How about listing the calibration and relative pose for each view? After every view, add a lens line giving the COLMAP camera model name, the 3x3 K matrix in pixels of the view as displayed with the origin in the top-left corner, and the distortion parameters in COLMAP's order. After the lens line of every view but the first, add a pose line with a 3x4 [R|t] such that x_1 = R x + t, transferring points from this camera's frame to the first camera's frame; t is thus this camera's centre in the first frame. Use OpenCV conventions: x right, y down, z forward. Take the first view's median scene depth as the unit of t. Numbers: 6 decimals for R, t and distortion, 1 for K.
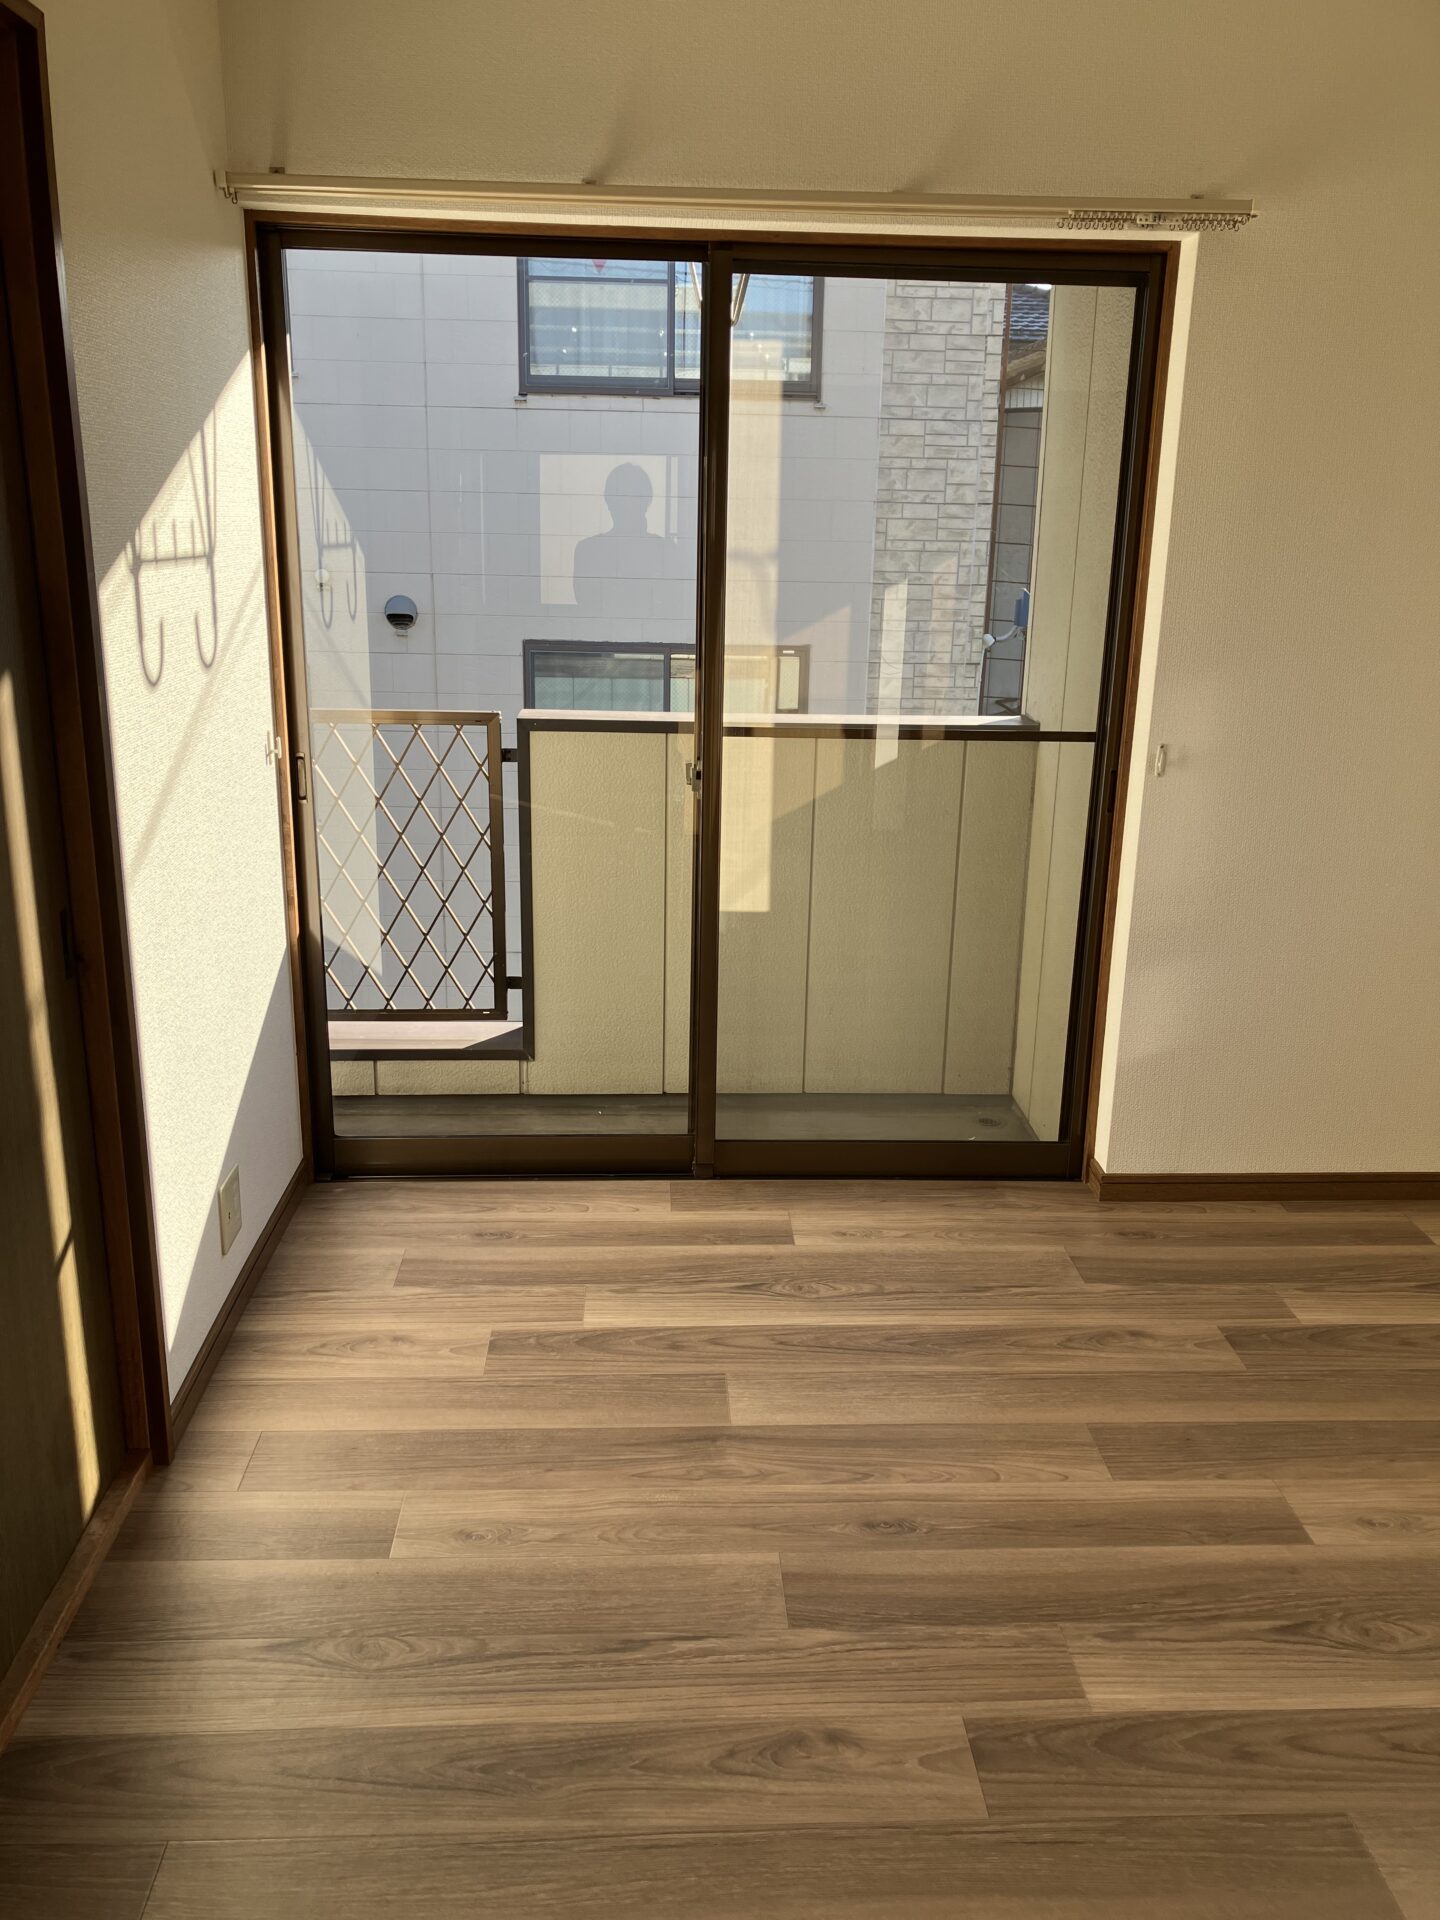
lens RADIAL K [[1582.1, 0, 725.7], [0, 1582.1, 955.3], [0, 0, 1]] dist [0.032717, -0.035134]
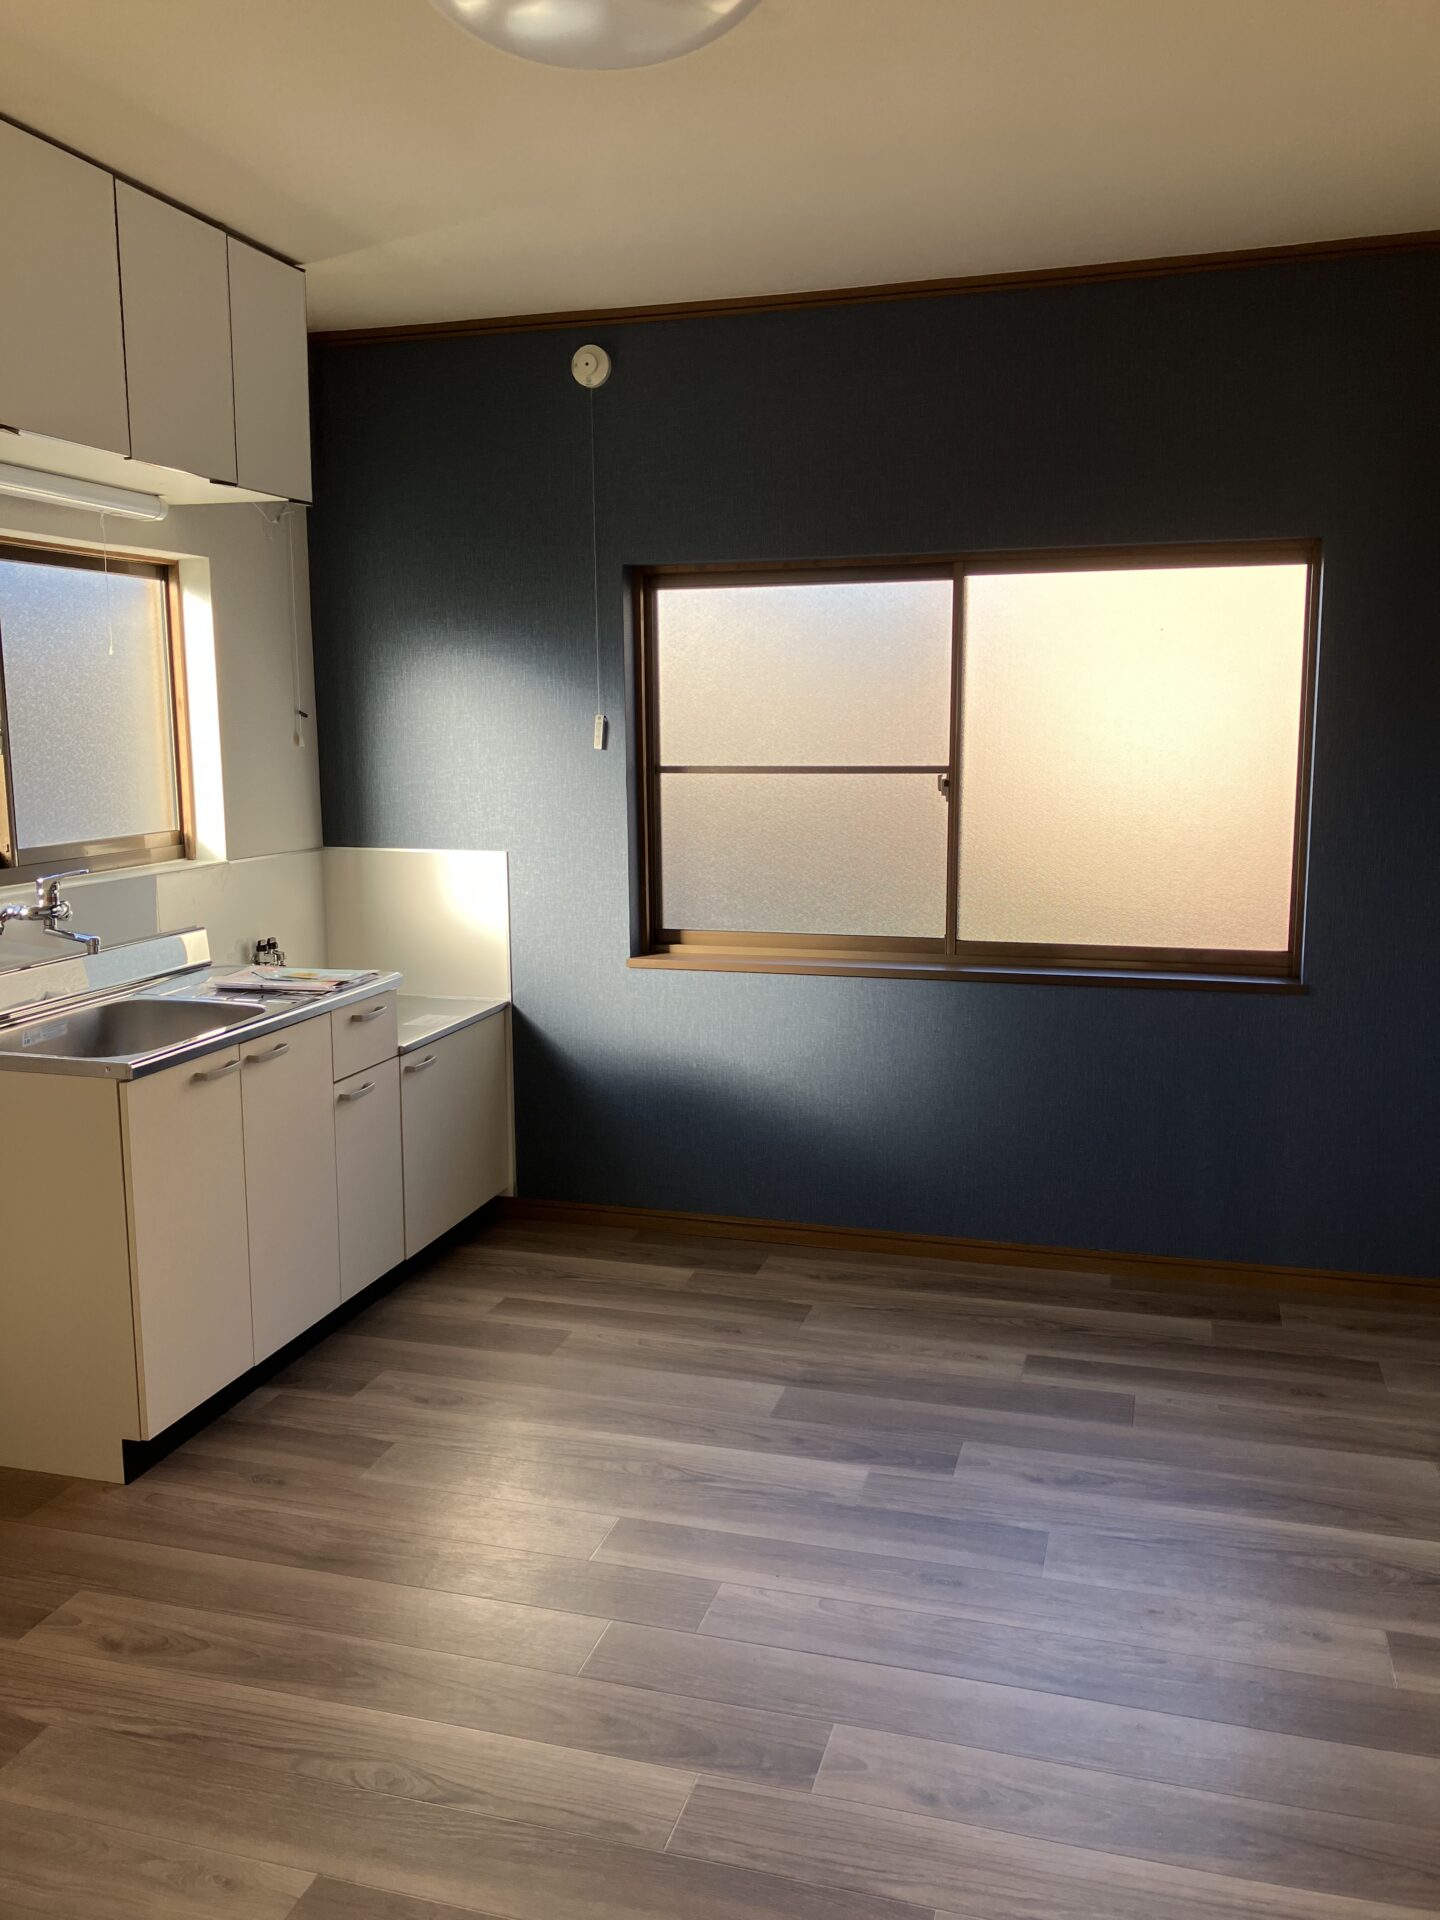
lens RADIAL K [[1582.1, 0, 714.0], [0, 1582.1, 973.3], [0, 0, 1]] dist [0.032717, -0.035134]
pose [[-0.944506, -0.082055, 0.318082, -0.354776], [0.065049, 0.902407, 0.425947, -0.640201], [-0.321990, 0.423000, -0.846991, 2.081388]]
